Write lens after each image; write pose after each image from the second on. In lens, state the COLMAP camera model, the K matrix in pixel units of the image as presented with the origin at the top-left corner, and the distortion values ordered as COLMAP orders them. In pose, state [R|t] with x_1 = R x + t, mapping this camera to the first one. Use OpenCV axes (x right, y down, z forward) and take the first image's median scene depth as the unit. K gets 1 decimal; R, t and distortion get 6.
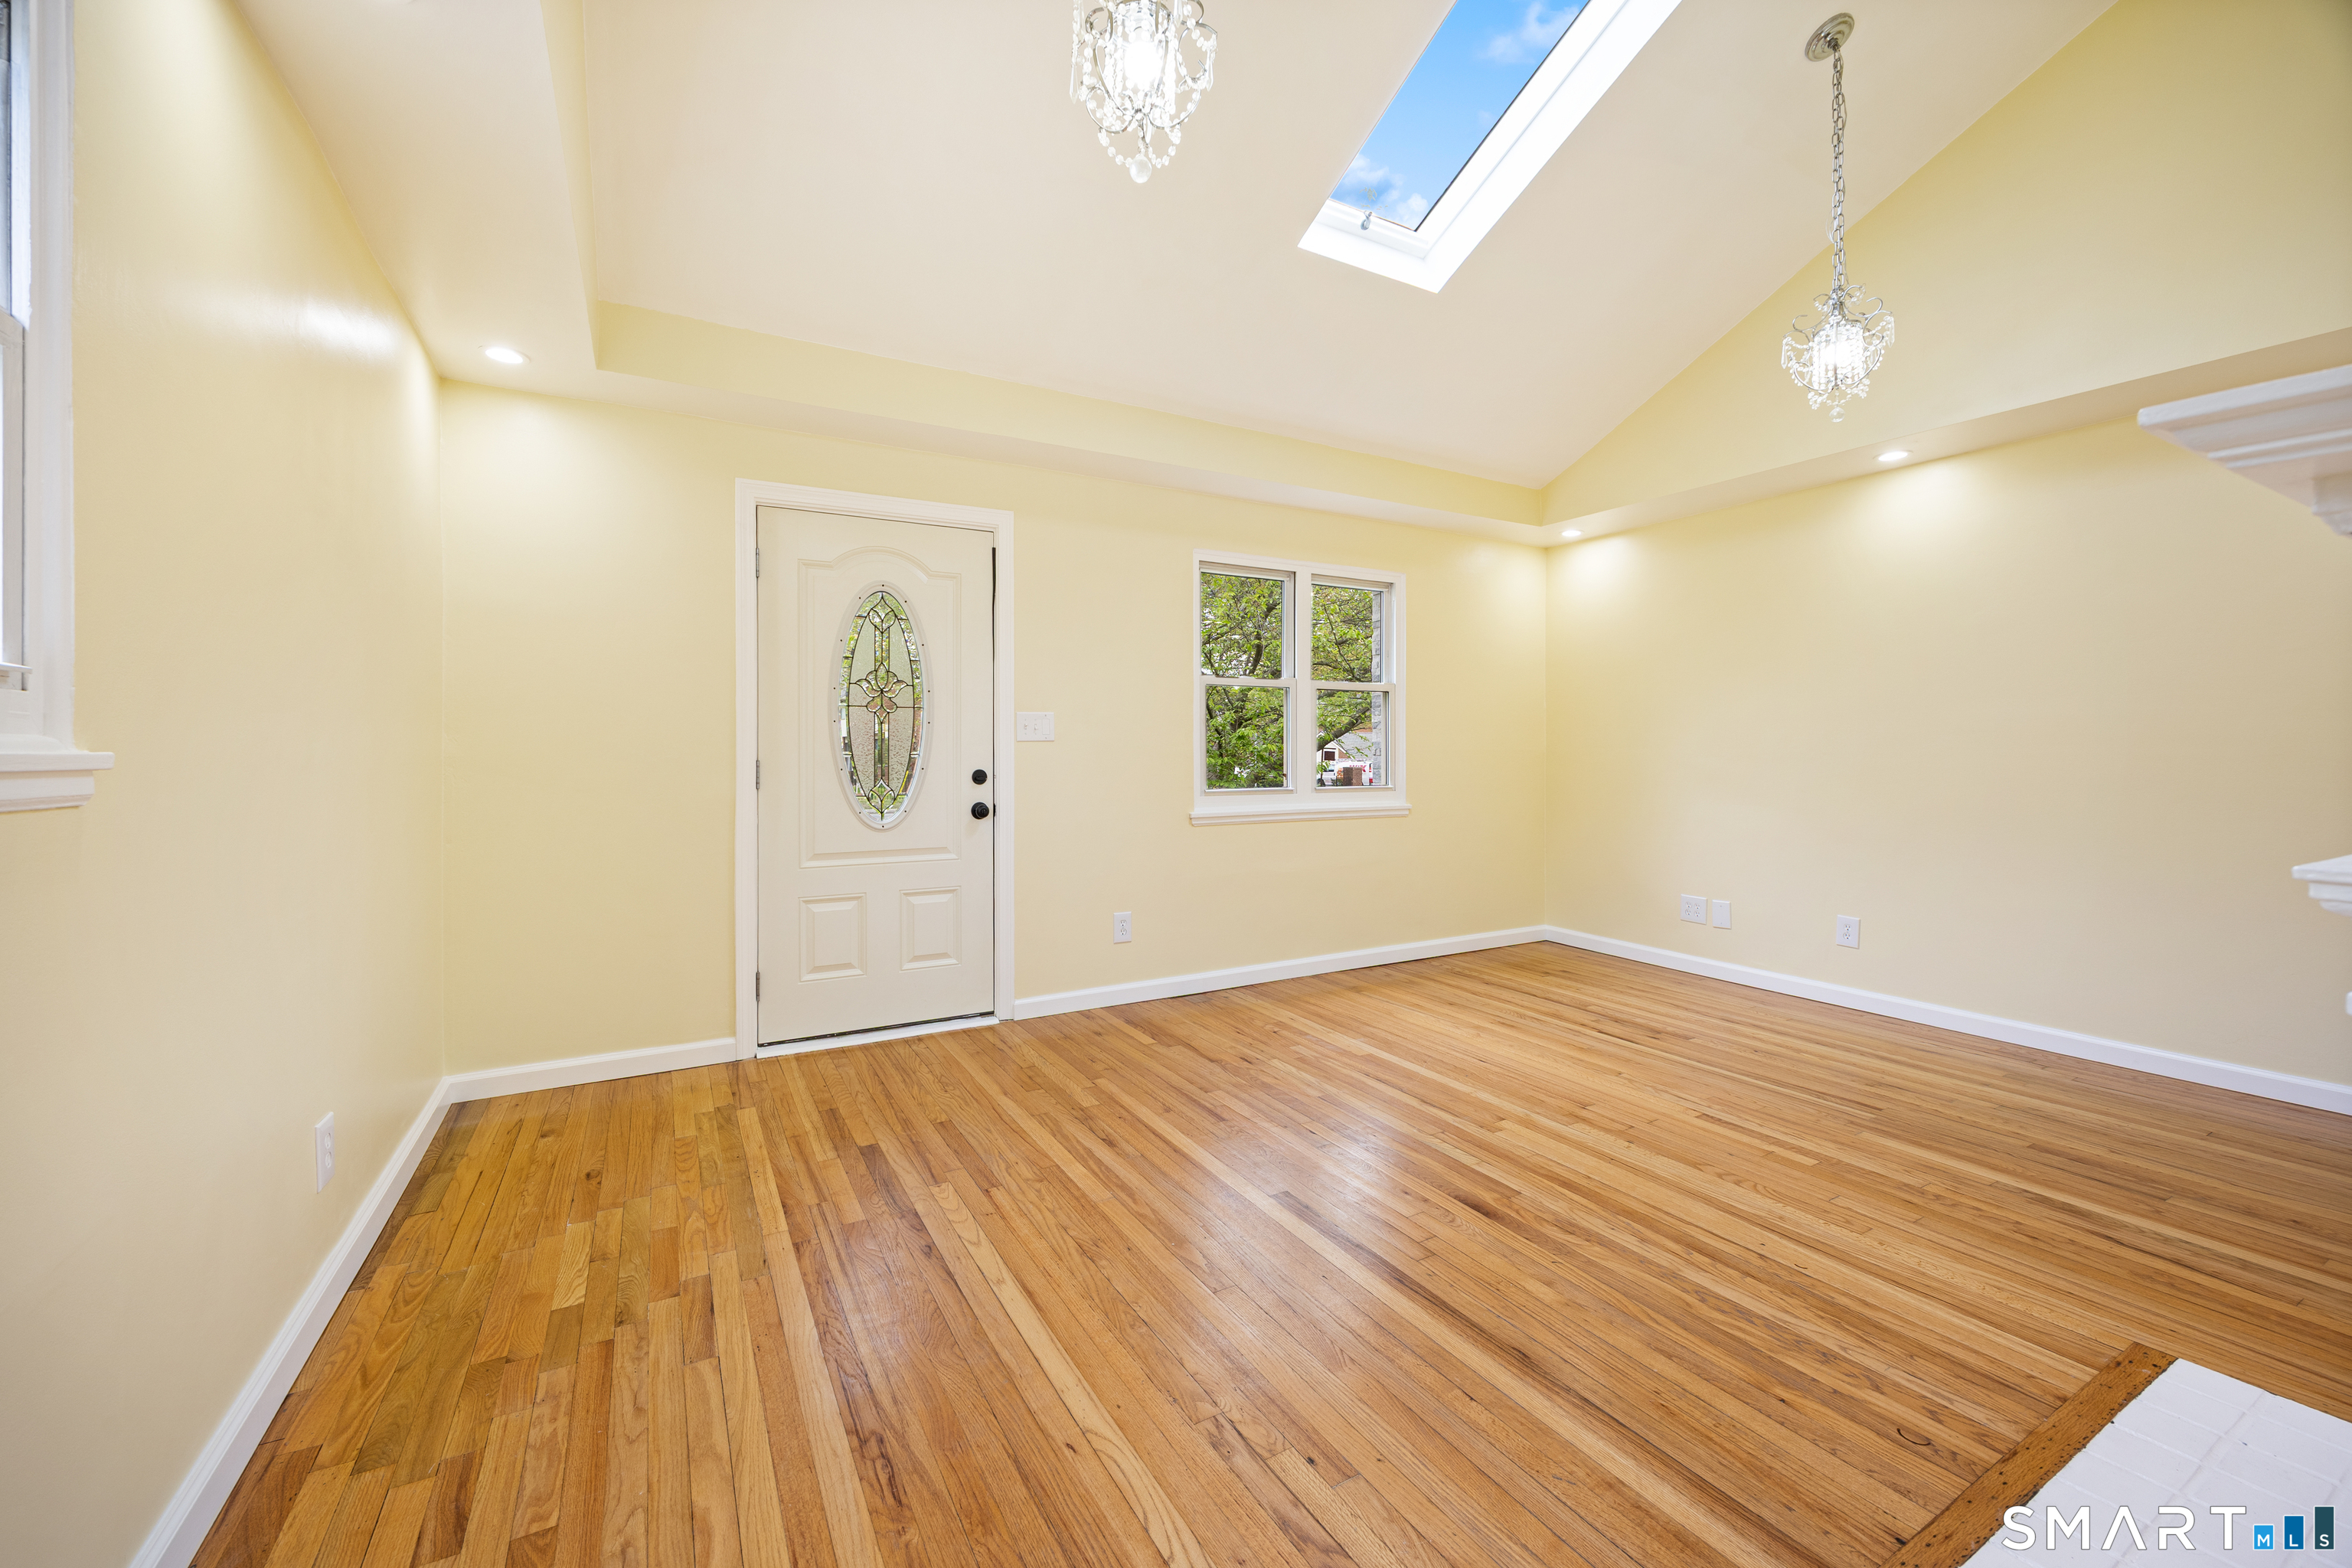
lens RADIAL K [[926.1, 0, 1172.7], [0, 926.1, 739.5], [0, 0, 1]] dist [0.001707, 0.000129]
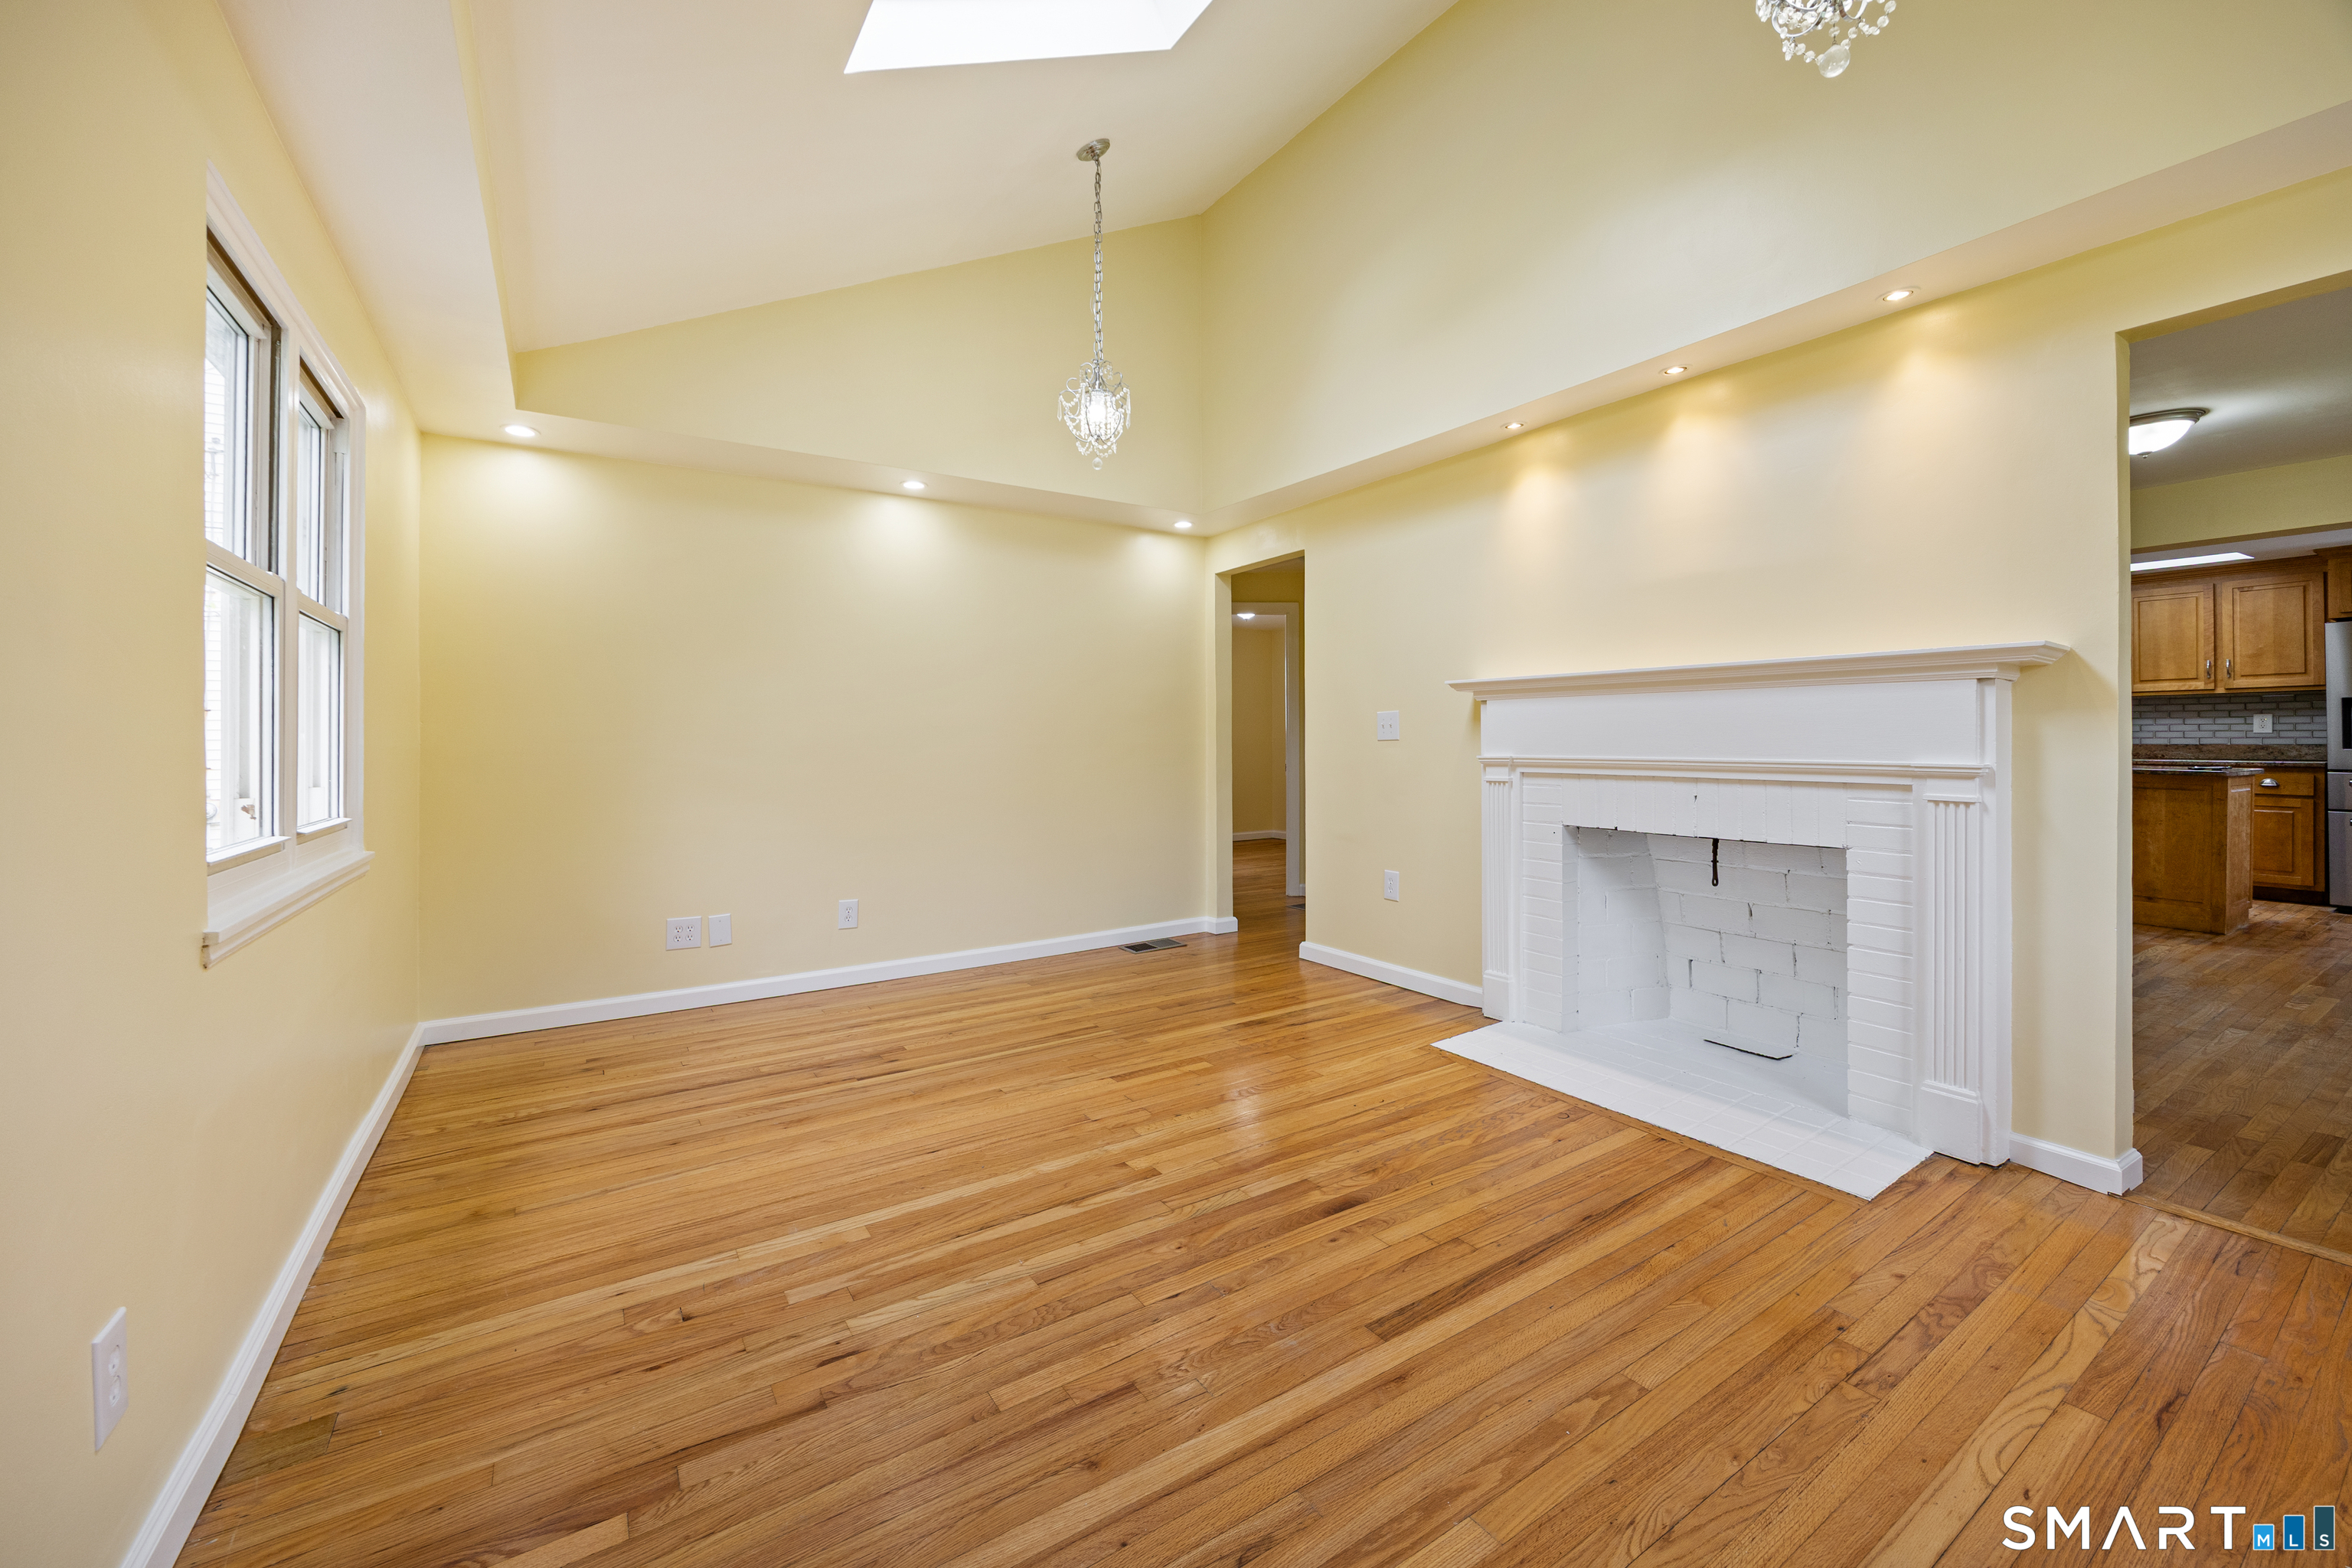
lens RADIAL K [[926.1, 0, 1172.7], [0, 926.1, 739.5], [0, 0, 1]] dist [0.001707, 0.000129]
pose [[-0.060753, 0.002950, 0.998148, -0.486434], [-0.000848, 0.999995, -0.003007, 0.012728], [-0.998152, -0.001029, -0.060750, 0.948525]]
